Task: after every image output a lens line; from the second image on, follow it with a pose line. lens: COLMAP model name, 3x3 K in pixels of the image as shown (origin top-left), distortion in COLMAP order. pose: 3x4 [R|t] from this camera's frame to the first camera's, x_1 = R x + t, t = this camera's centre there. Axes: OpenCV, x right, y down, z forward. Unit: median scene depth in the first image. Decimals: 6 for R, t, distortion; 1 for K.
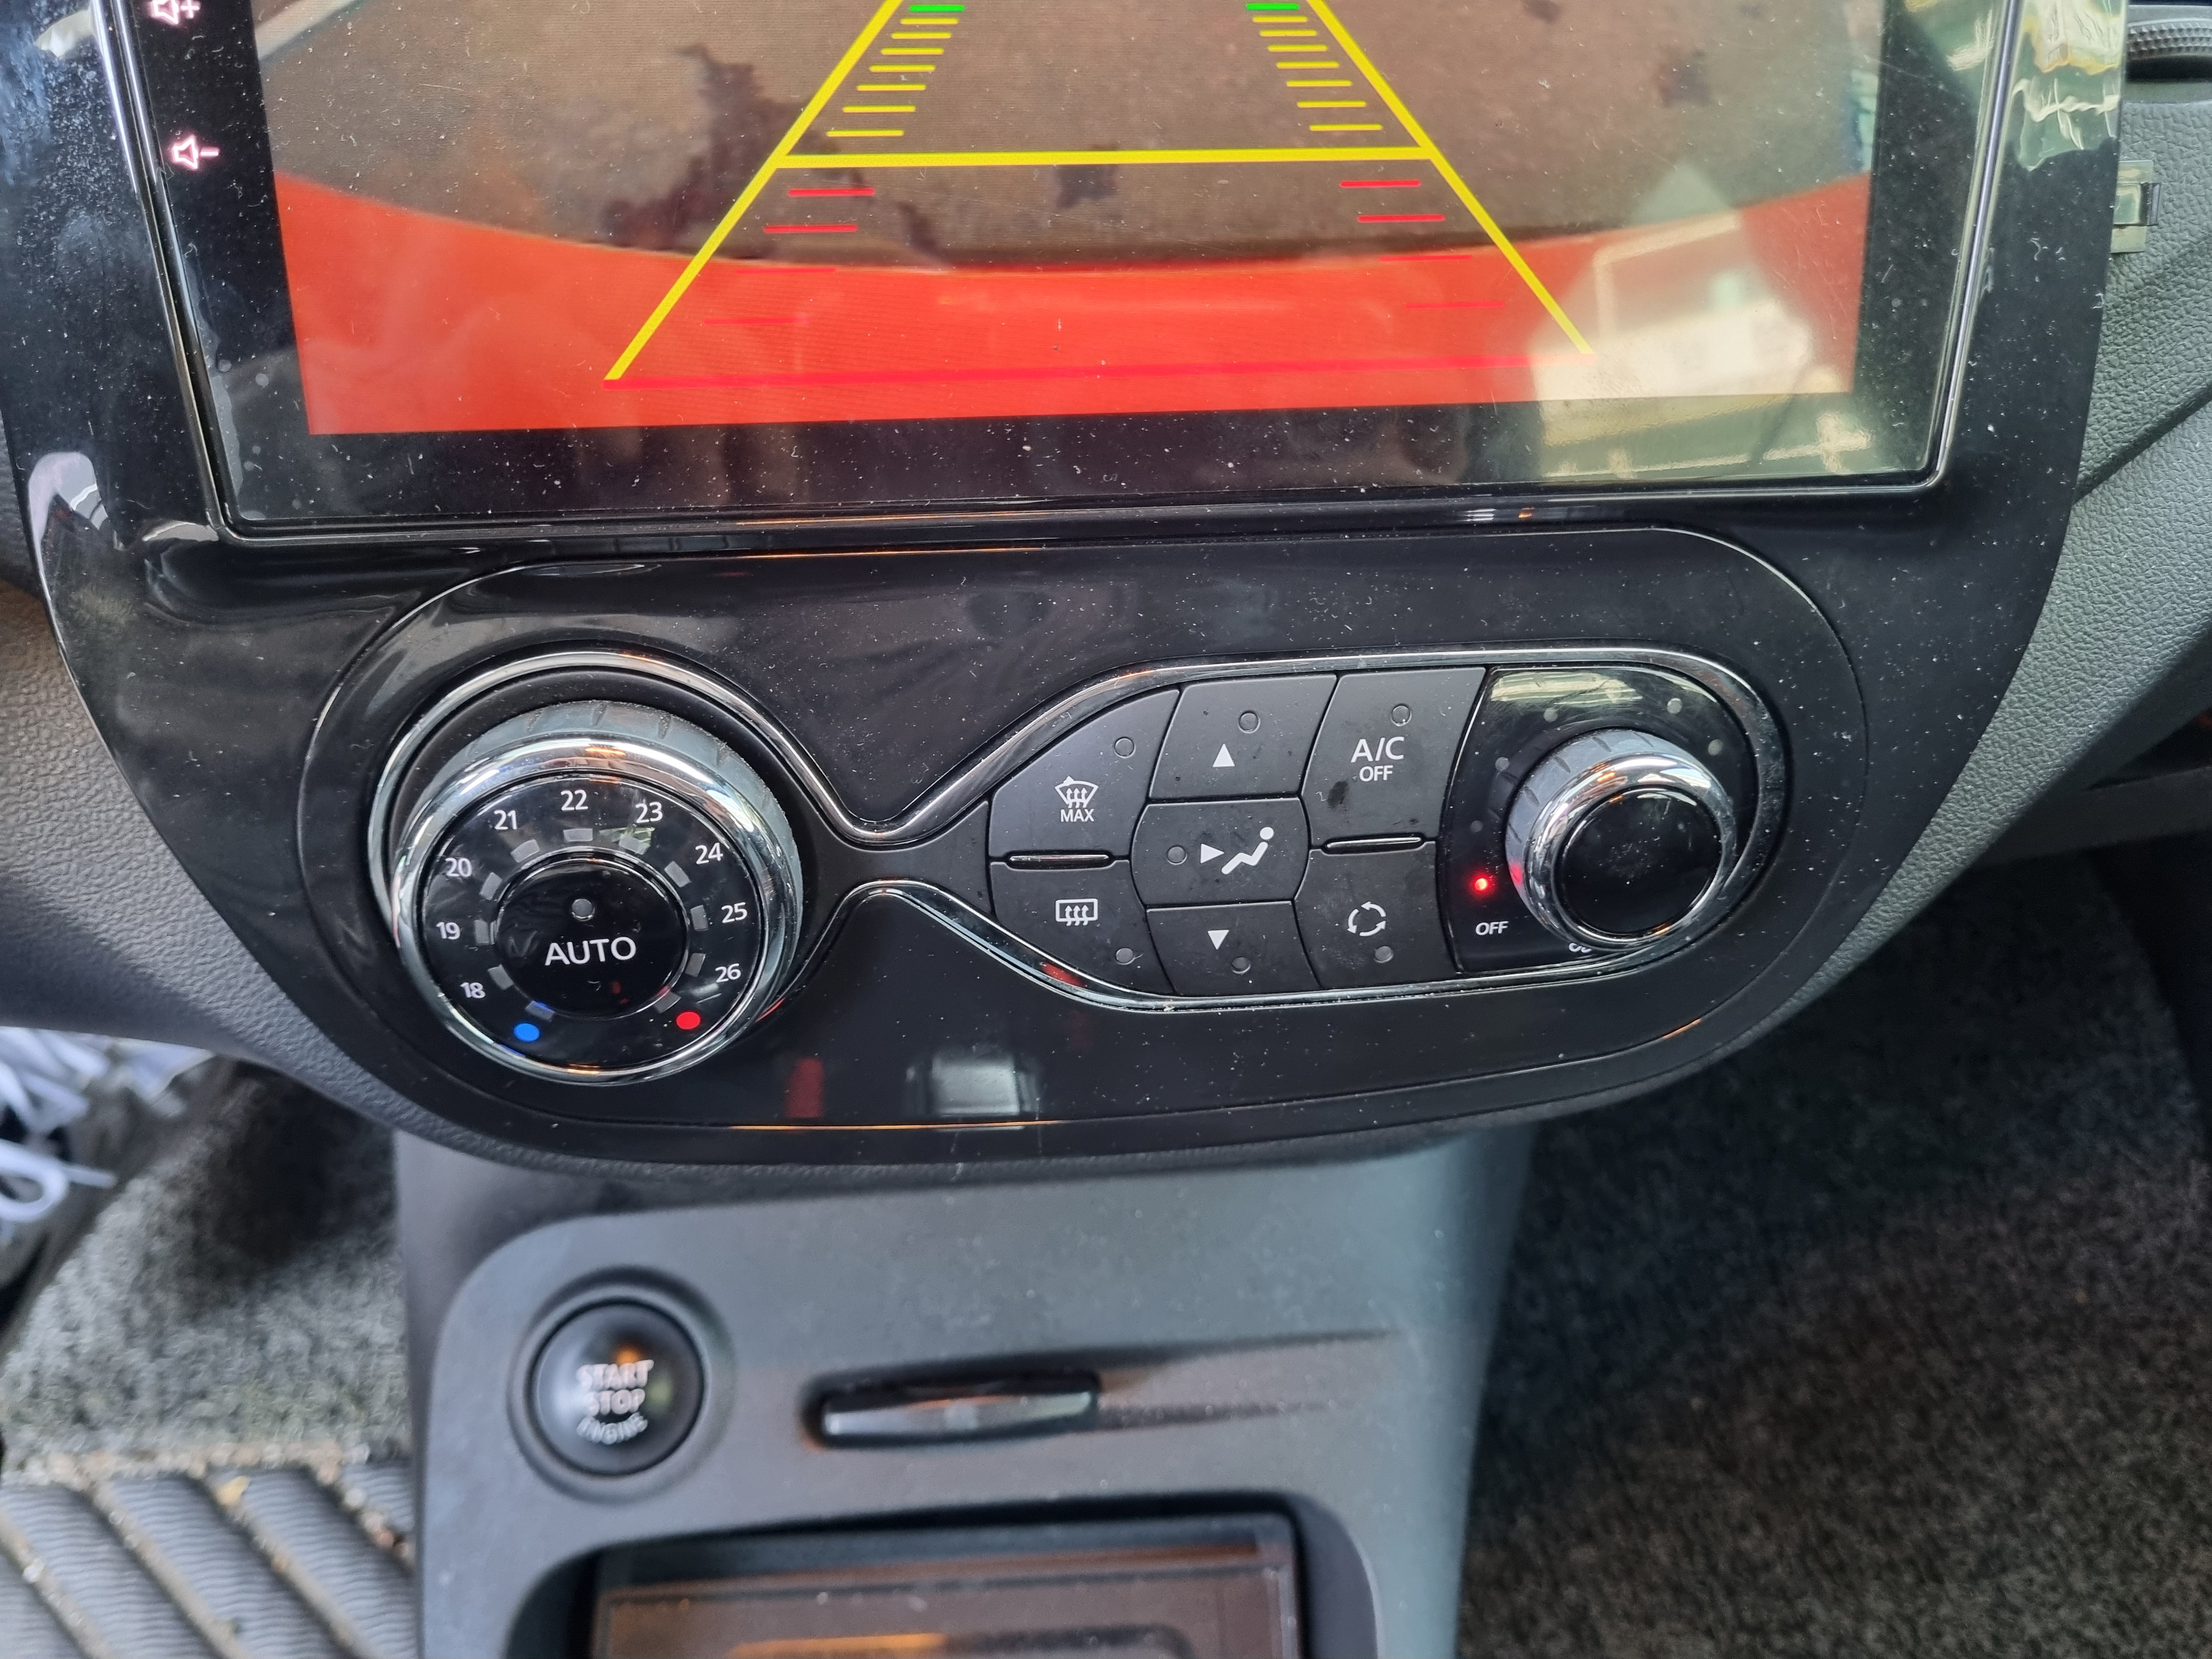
lens RADIAL K [[1732.0, 0, 1108.7], [0, 1732.0, 767.8], [0, 0, 1]] dist [0.006976, -0.020922]
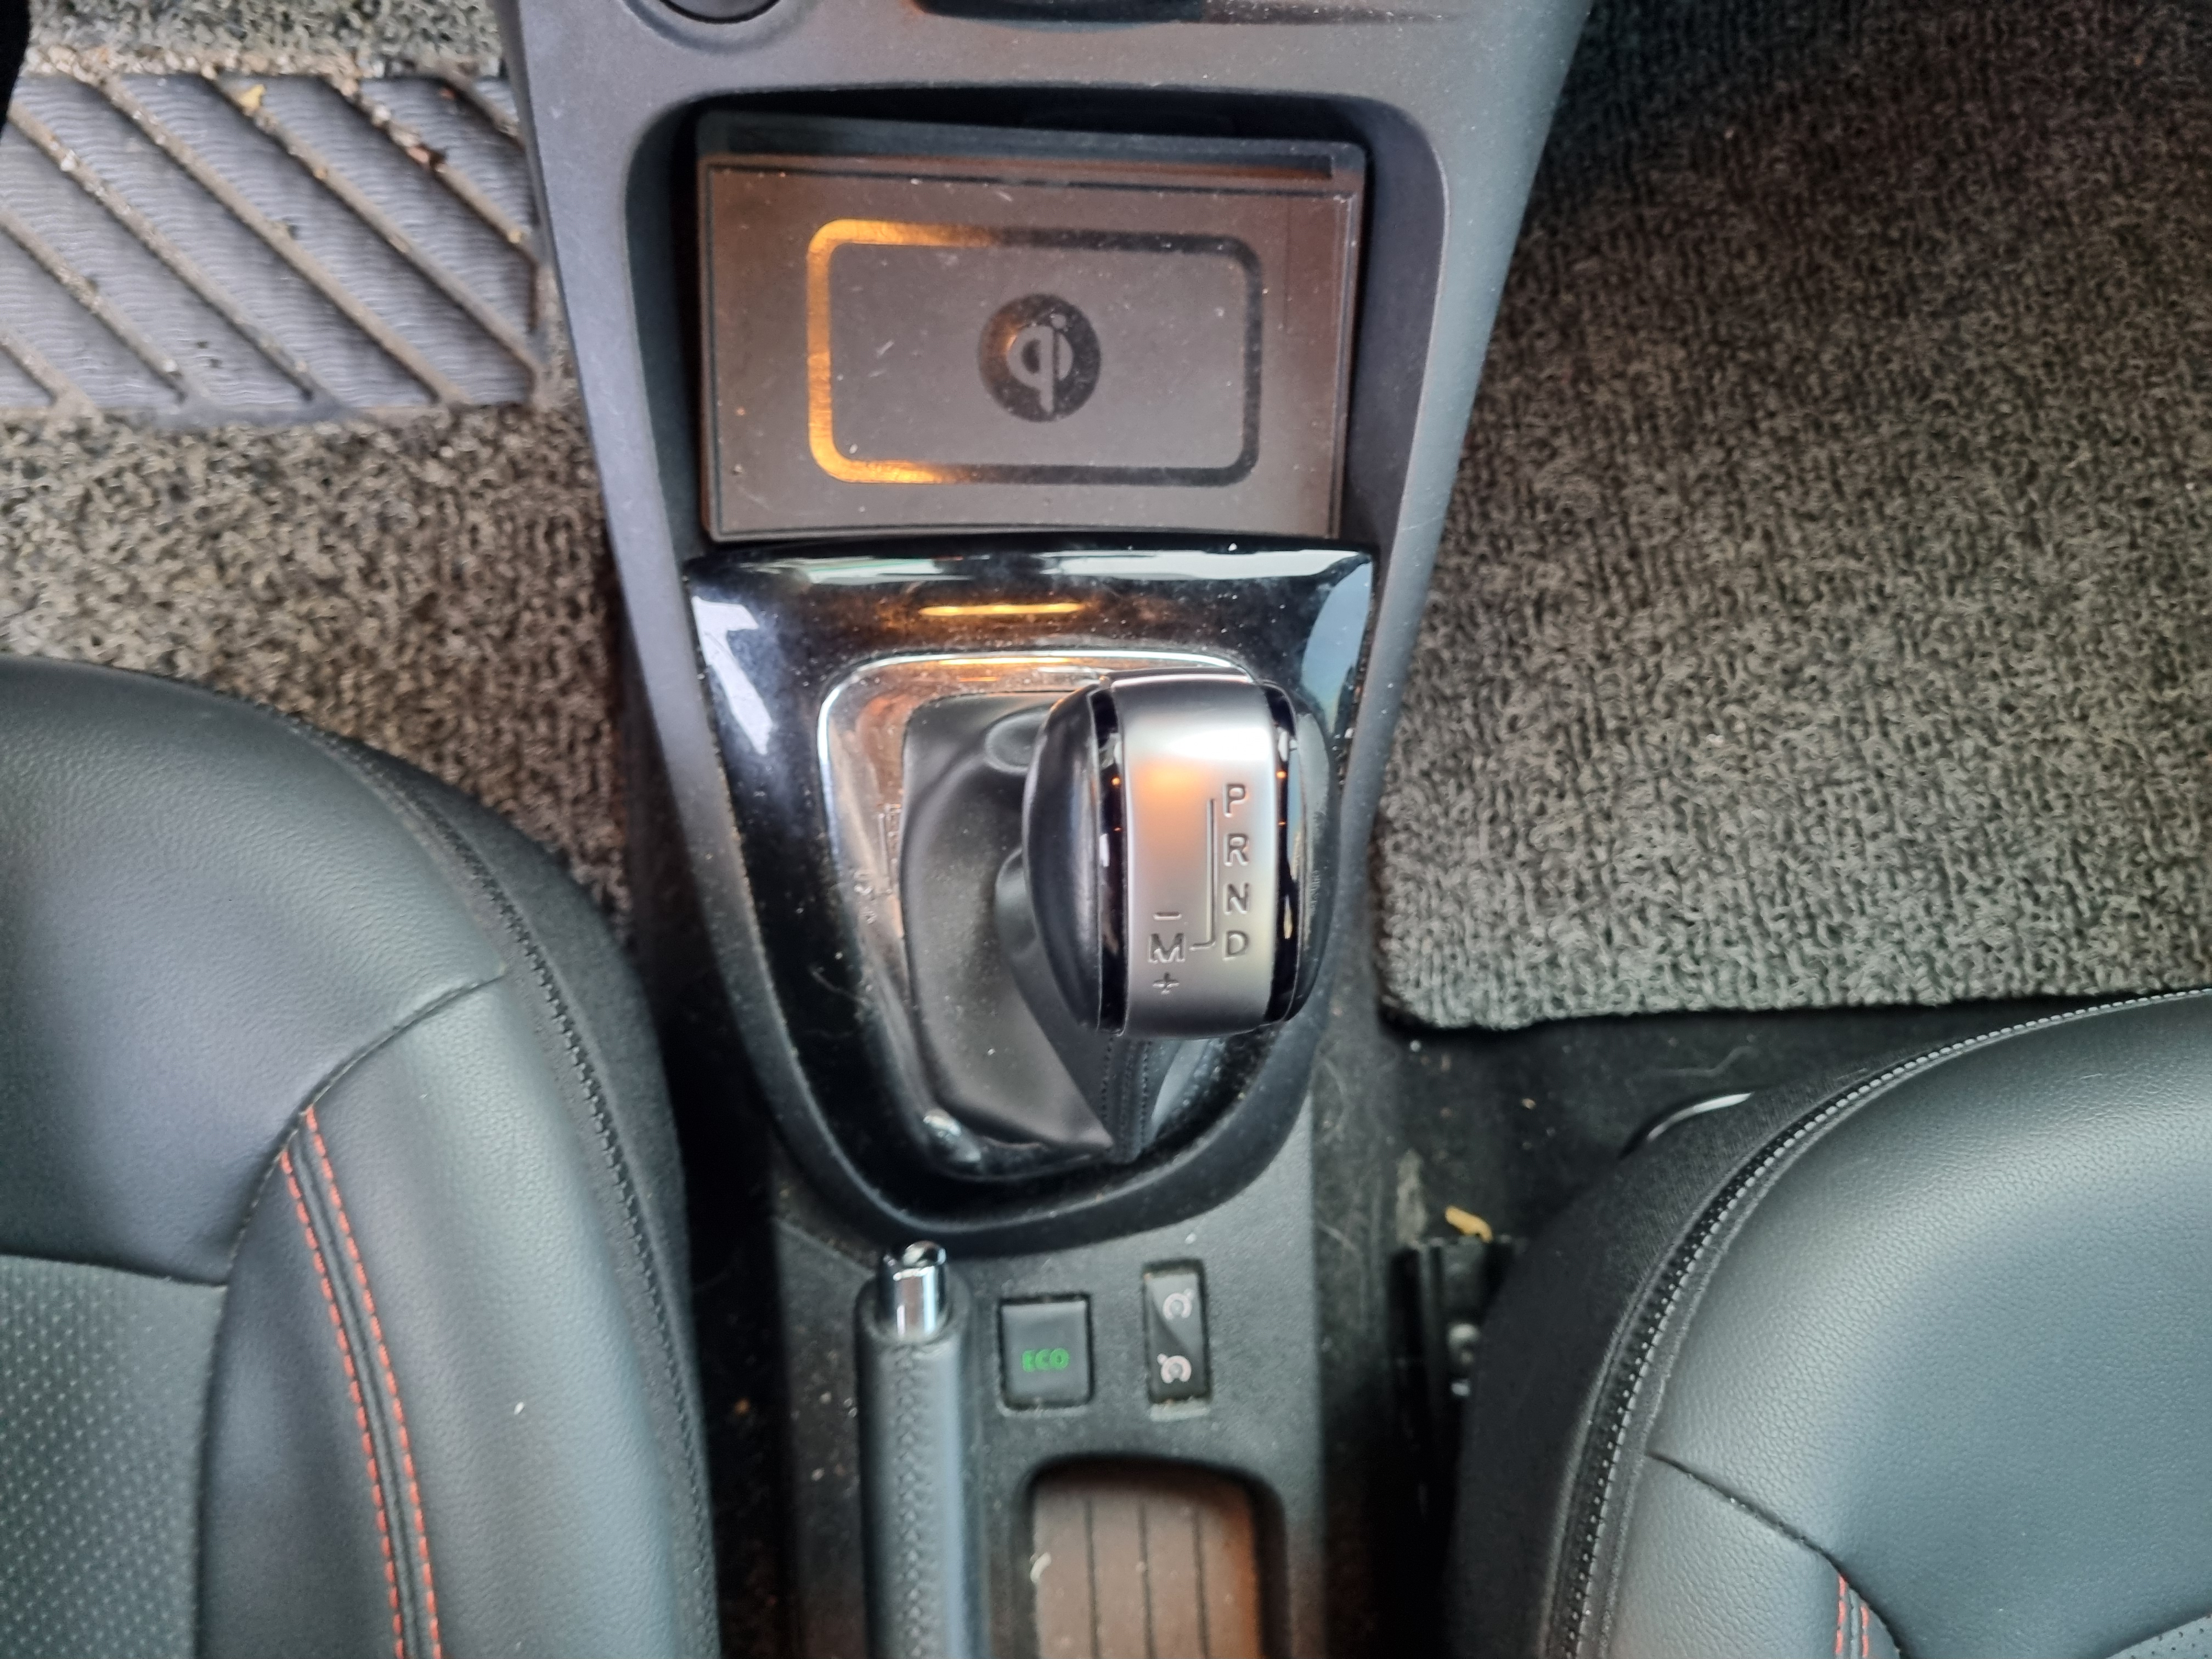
lens RADIAL K [[1746.1, 0, 1175.3], [0, 1746.1, 839.6], [0, 0, 1]] dist [0.020768, -0.033456]
pose [[0.996157, 0.049605, 0.072178, -0.036337], [-0.084790, 0.752612, 0.652983, 0.042634], [-0.021931, -0.656593, 0.753926, -0.028960]]
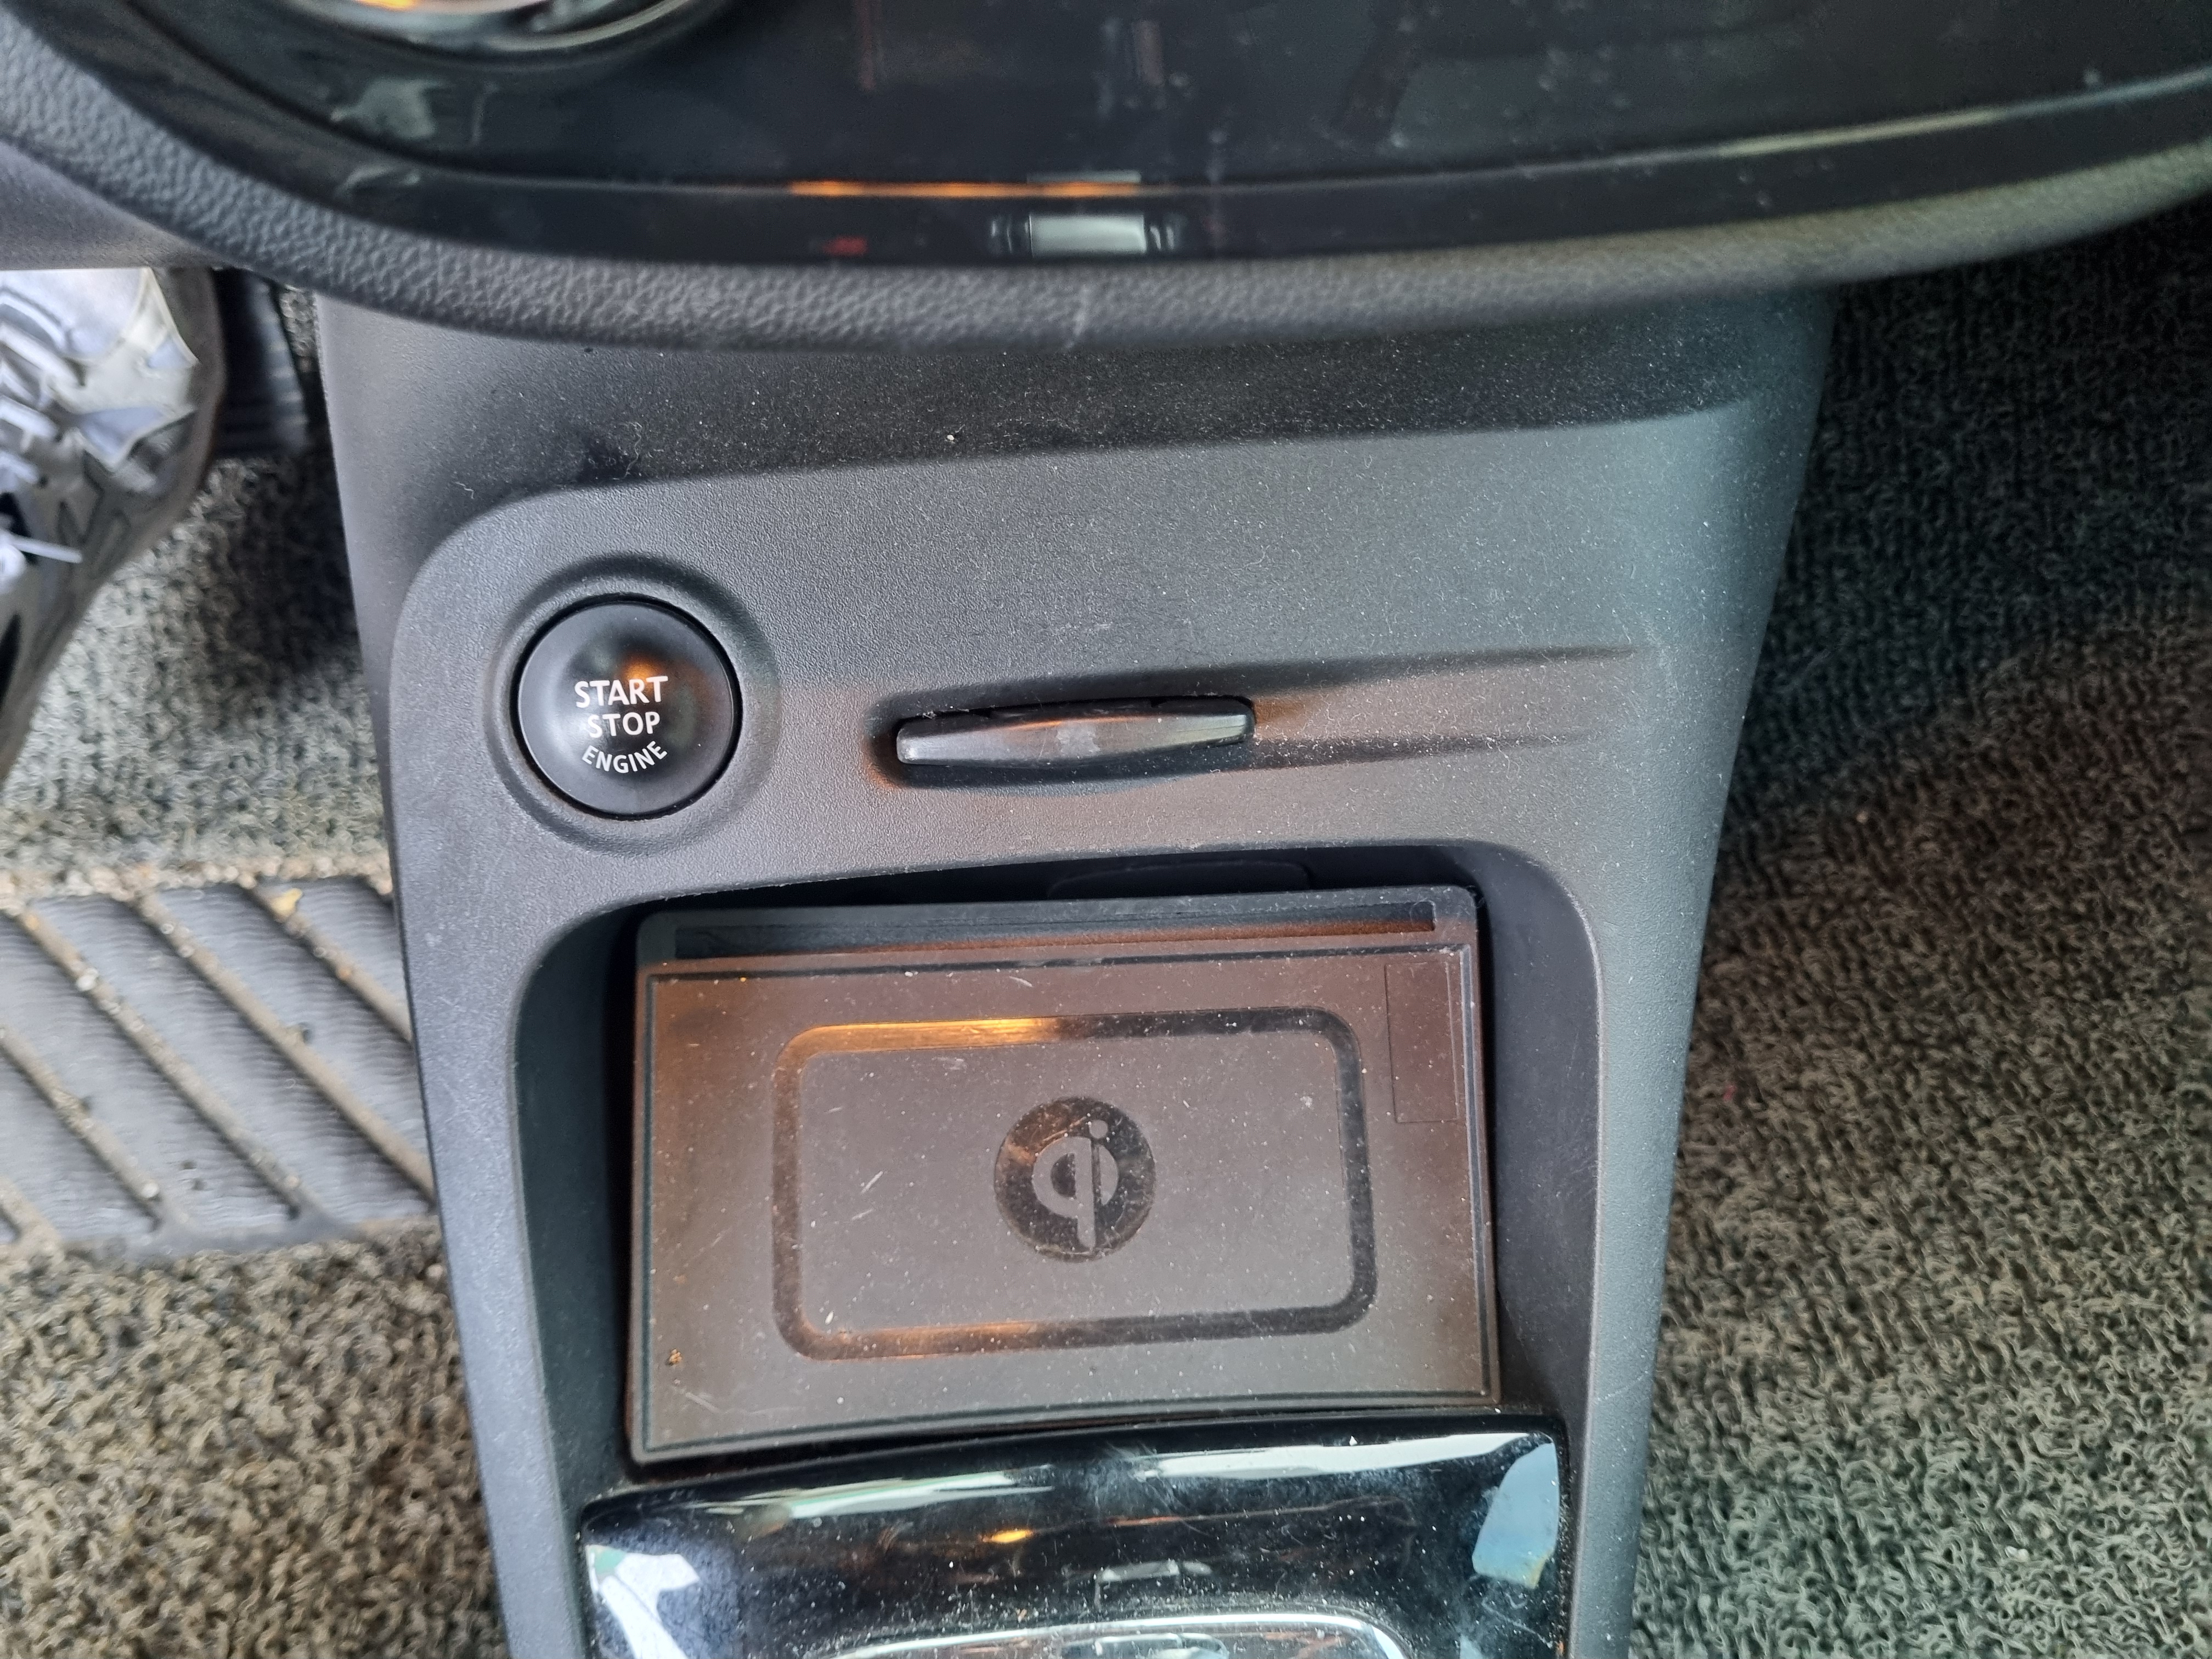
lens RADIAL K [[1732.0, 0, 1108.7], [0, 1732.0, 767.8], [0, 0, 1]] dist [0.006976, -0.020922]
pose [[0.999099, -0.003766, -0.042263, -0.019043], [0.015733, 0.957927, 0.286581, 0.081728], [0.039406, -0.286988, 0.957123, 0.131761]]
